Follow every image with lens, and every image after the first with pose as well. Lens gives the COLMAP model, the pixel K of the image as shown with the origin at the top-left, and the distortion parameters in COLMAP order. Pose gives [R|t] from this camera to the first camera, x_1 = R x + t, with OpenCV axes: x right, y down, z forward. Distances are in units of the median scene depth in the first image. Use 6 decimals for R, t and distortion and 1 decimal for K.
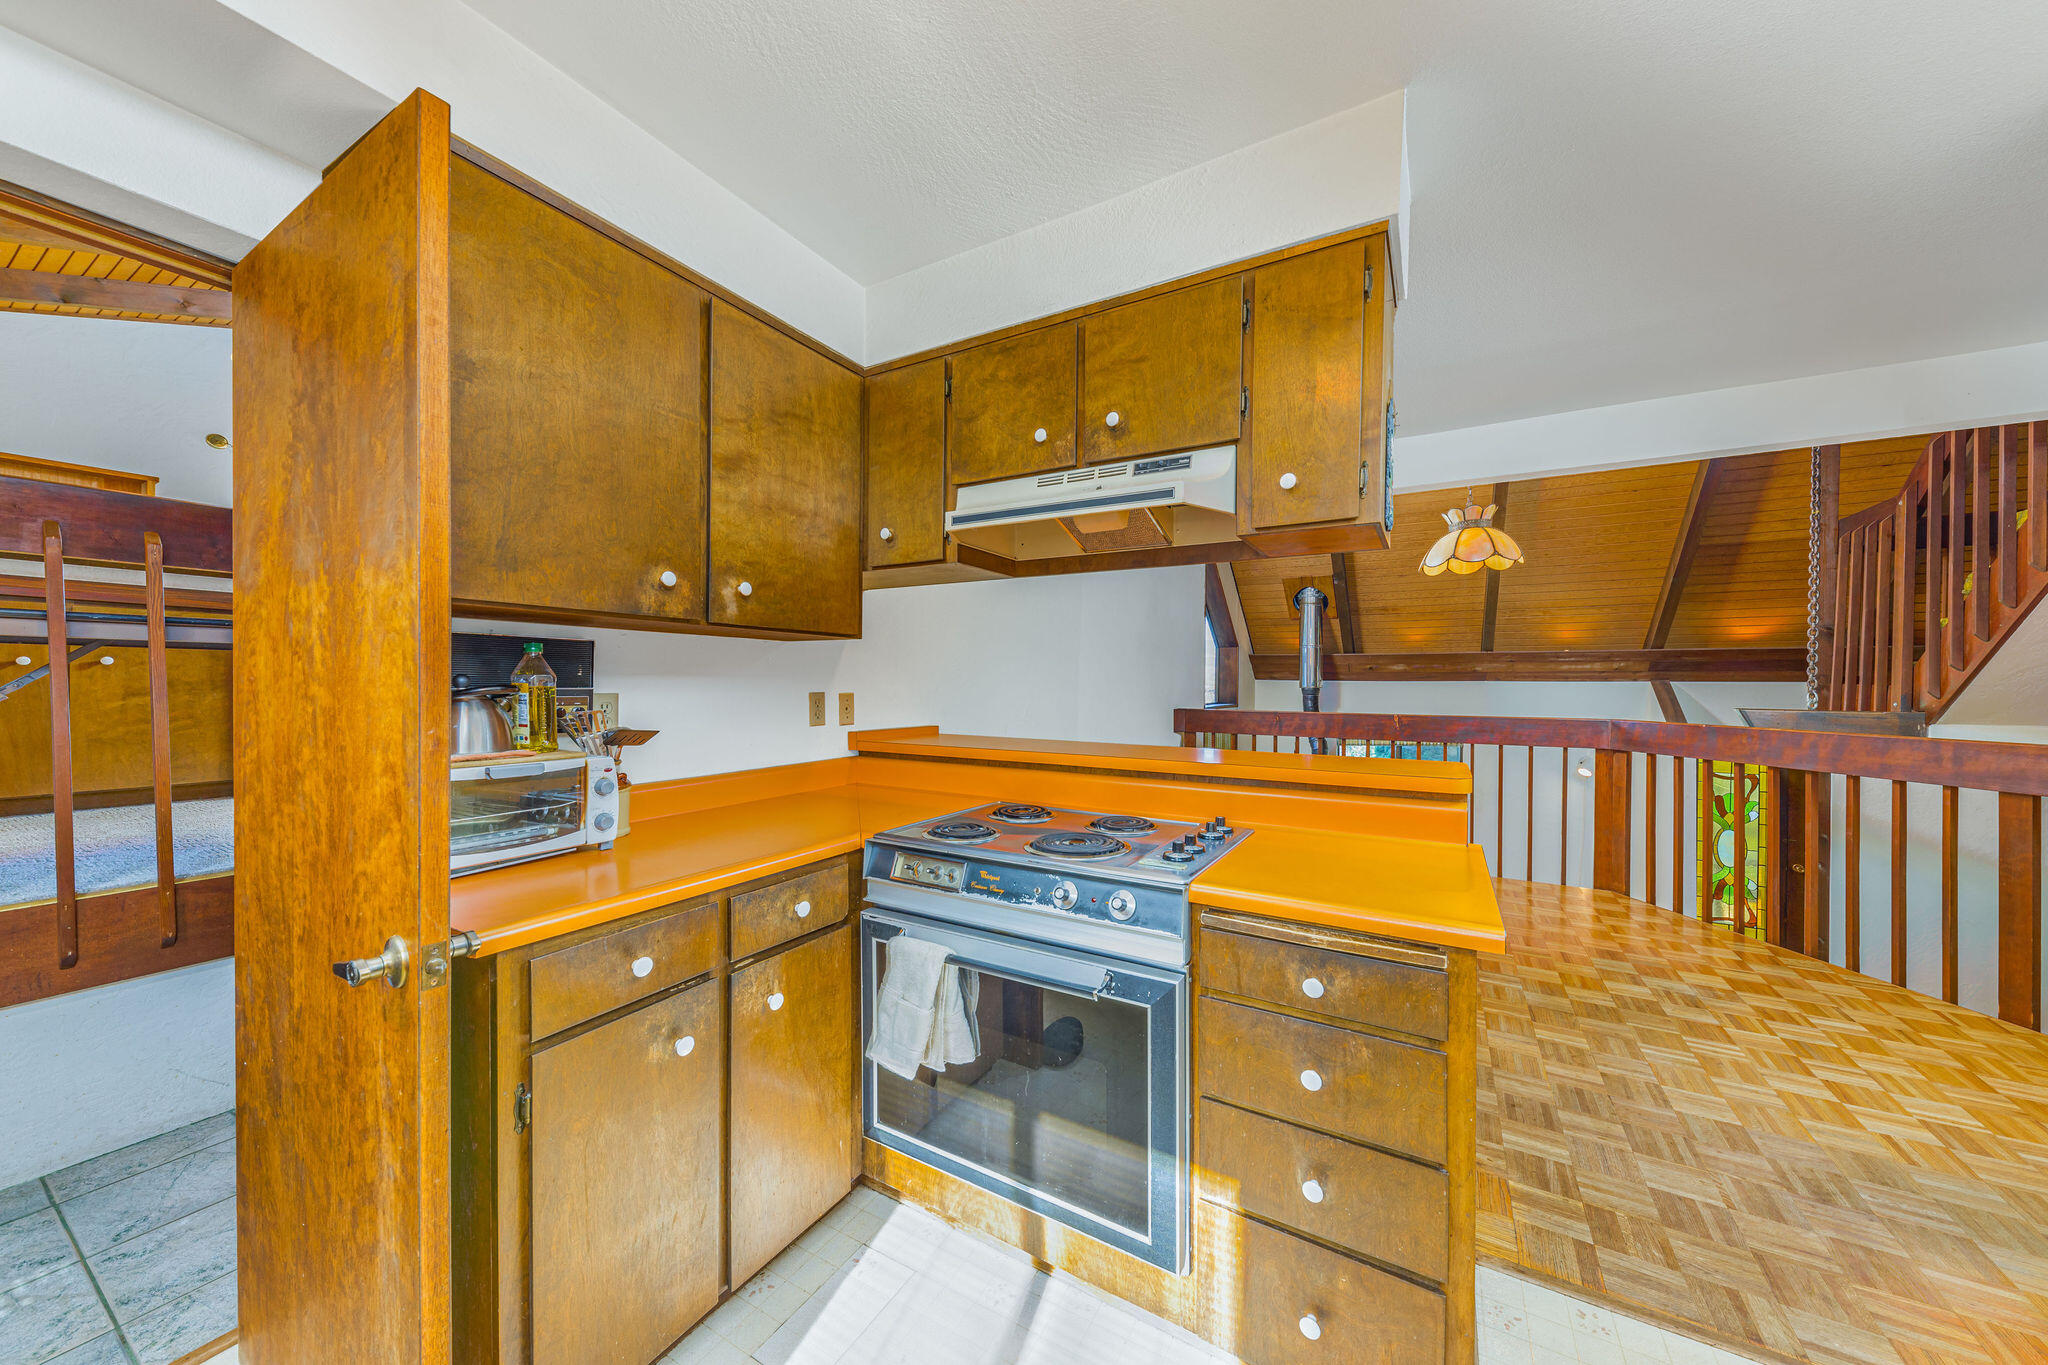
lens RADIAL K [[701.4, 0, 1029.0], [0, 701.4, 687.3], [0, 0, 1]] dist [0.001270, 0.000036]
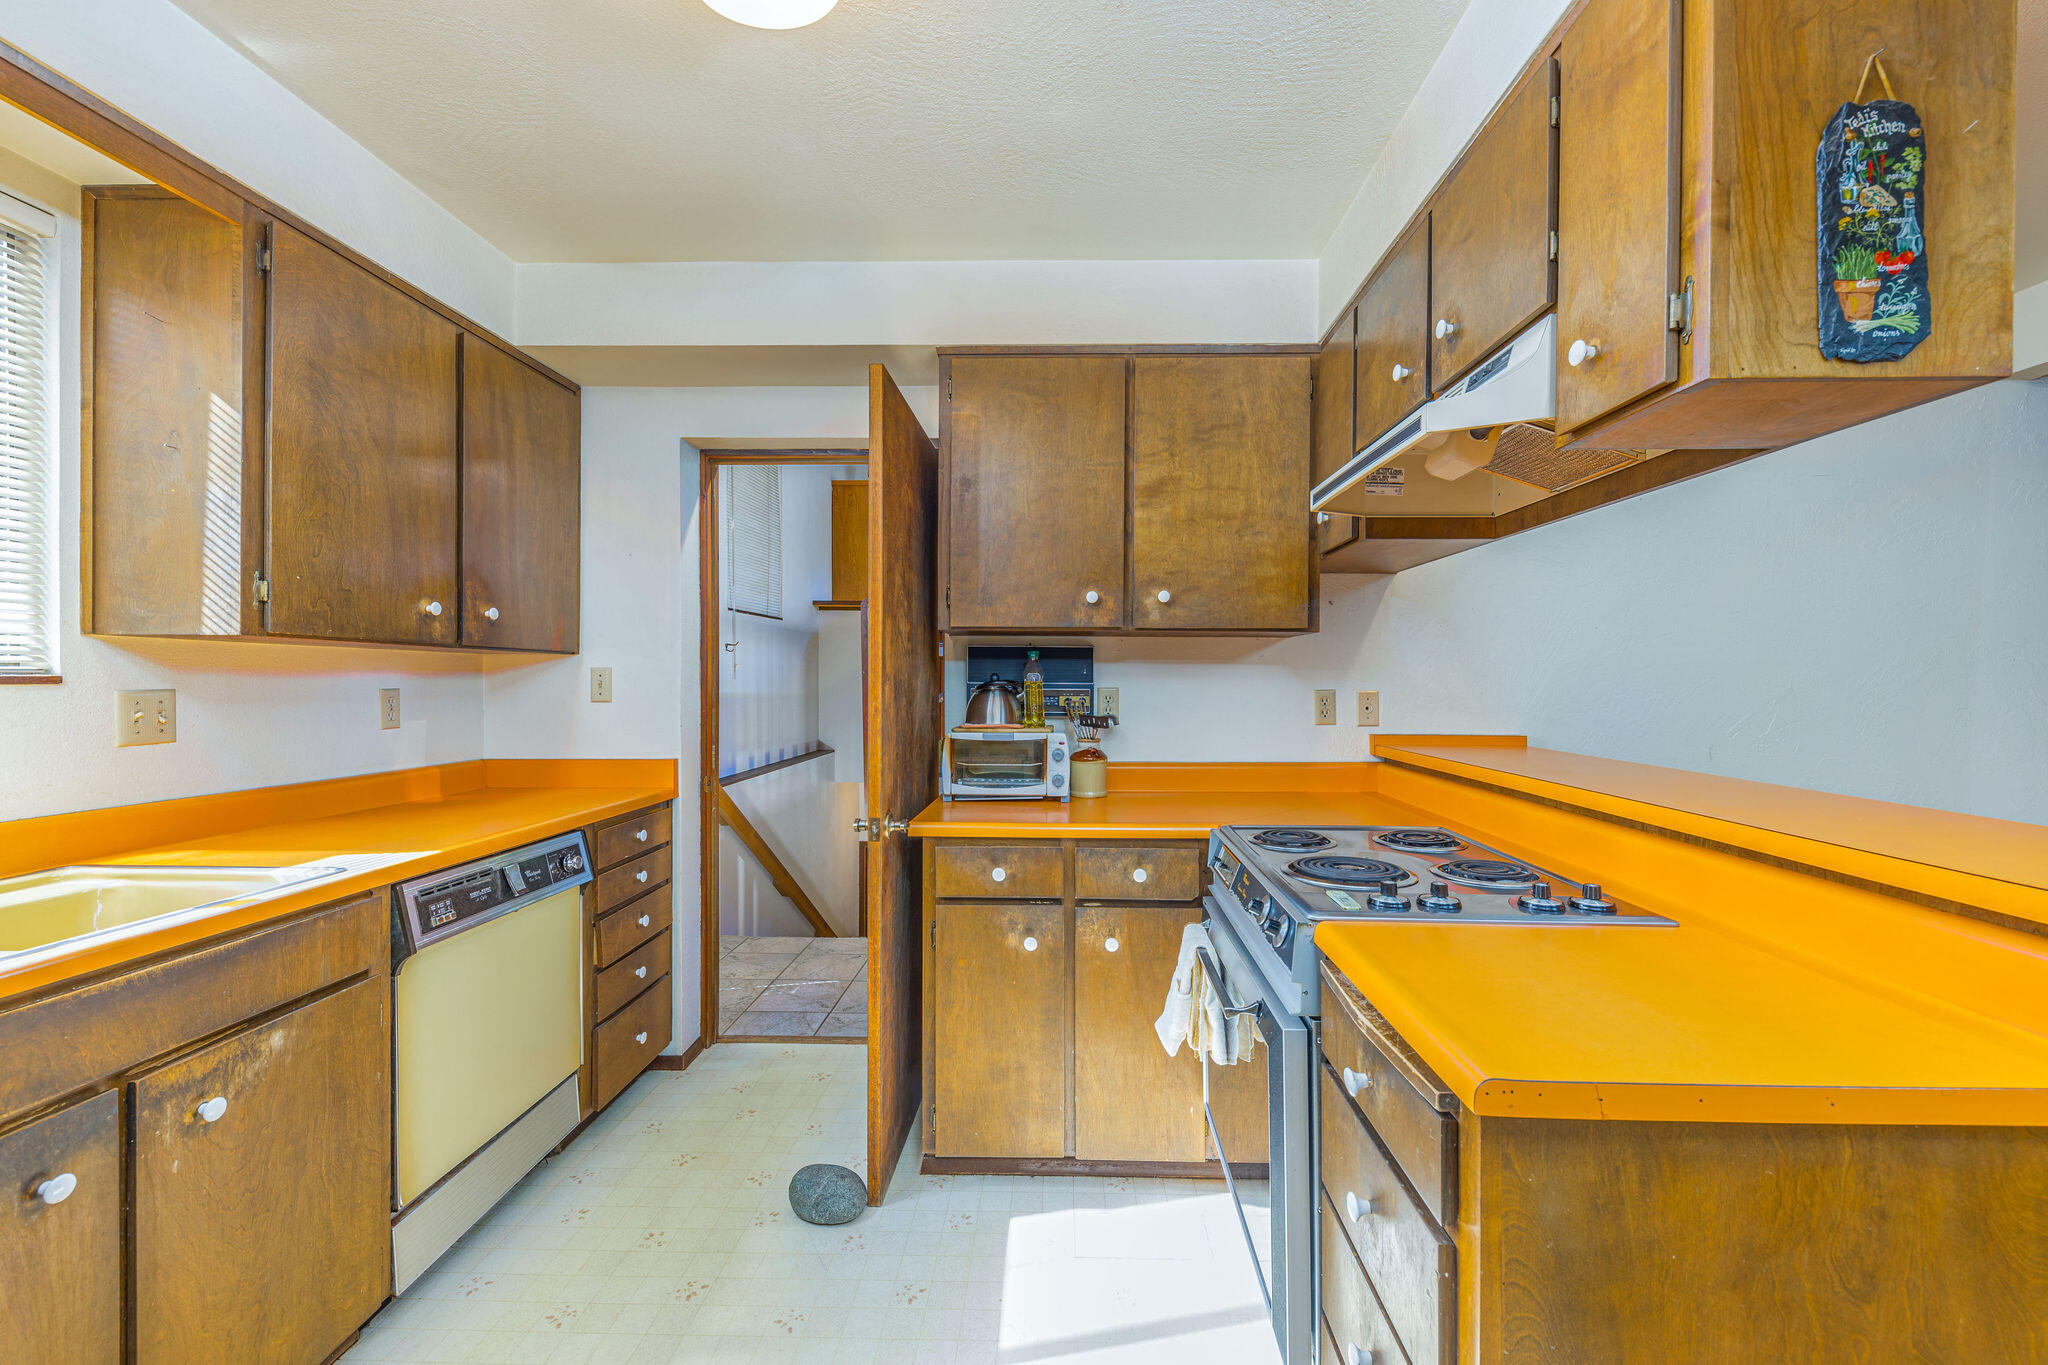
lens RADIAL K [[805.8, 0, 1028.3], [0, 805.8, 681.2], [0, 0, 1]] dist [-0.000063, 0.000018]
pose [[0.451884, -0.003490, -0.892070, 0.697809], [-0.007589, 0.999941, -0.007756, 0.010113], [0.892044, 0.010275, 0.451831, 0.219247]]
